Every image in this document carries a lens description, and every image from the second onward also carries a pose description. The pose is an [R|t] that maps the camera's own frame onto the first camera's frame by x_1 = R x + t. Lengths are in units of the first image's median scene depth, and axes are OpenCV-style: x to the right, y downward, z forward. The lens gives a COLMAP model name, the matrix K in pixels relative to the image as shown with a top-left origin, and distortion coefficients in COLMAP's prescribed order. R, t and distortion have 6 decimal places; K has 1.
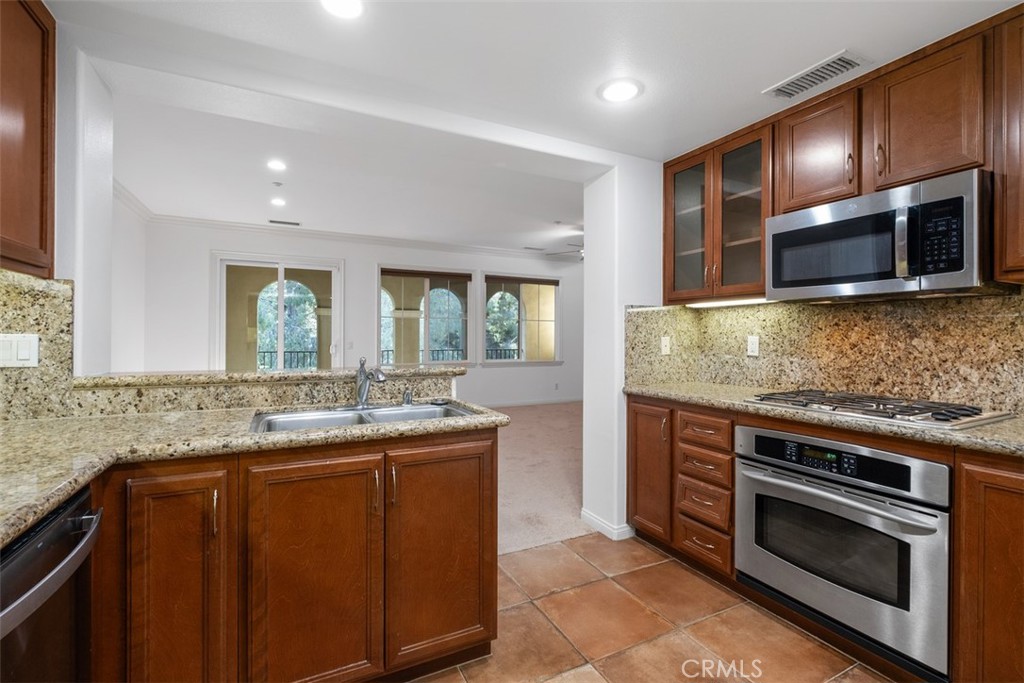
lens RADIAL K [[443.9, 0, 513.1], [0, 443.9, 340.0], [0, 0, 1]] dist [-0.008469, -0.000074]
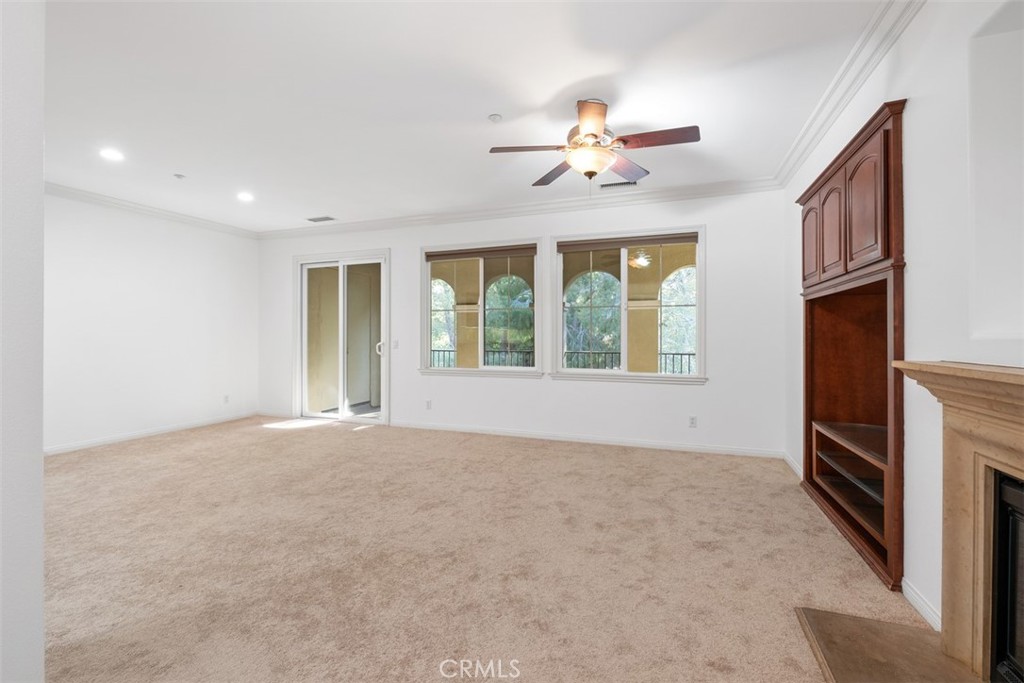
lens RADIAL K [[443.9, 0, 509.8], [0, 443.9, 328.3], [0, 0, 1]] dist [-0.008469, -0.000074]
pose [[0.673534, -0.019105, -0.738910, 1.326091], [-0.006716, 0.999466, -0.031963, 0.021486], [0.739126, 0.026491, 0.673046, 1.737431]]
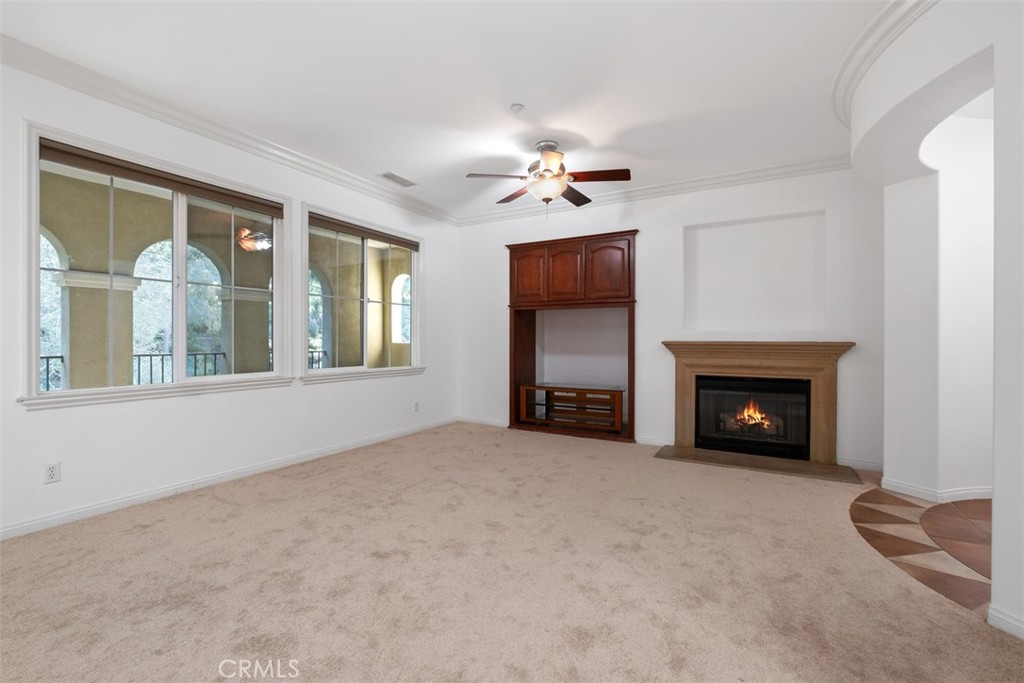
lens RADIAL K [[443.9, 0, 507.9], [0, 443.9, 341.1], [0, 0, 1]] dist [-0.008469, -0.000074]
pose [[0.844068, -0.004299, 0.536219, -0.509988], [0.005179, 0.999987, -0.000135, 0.037458], [-0.536211, 0.002891, 0.844079, 1.483937]]
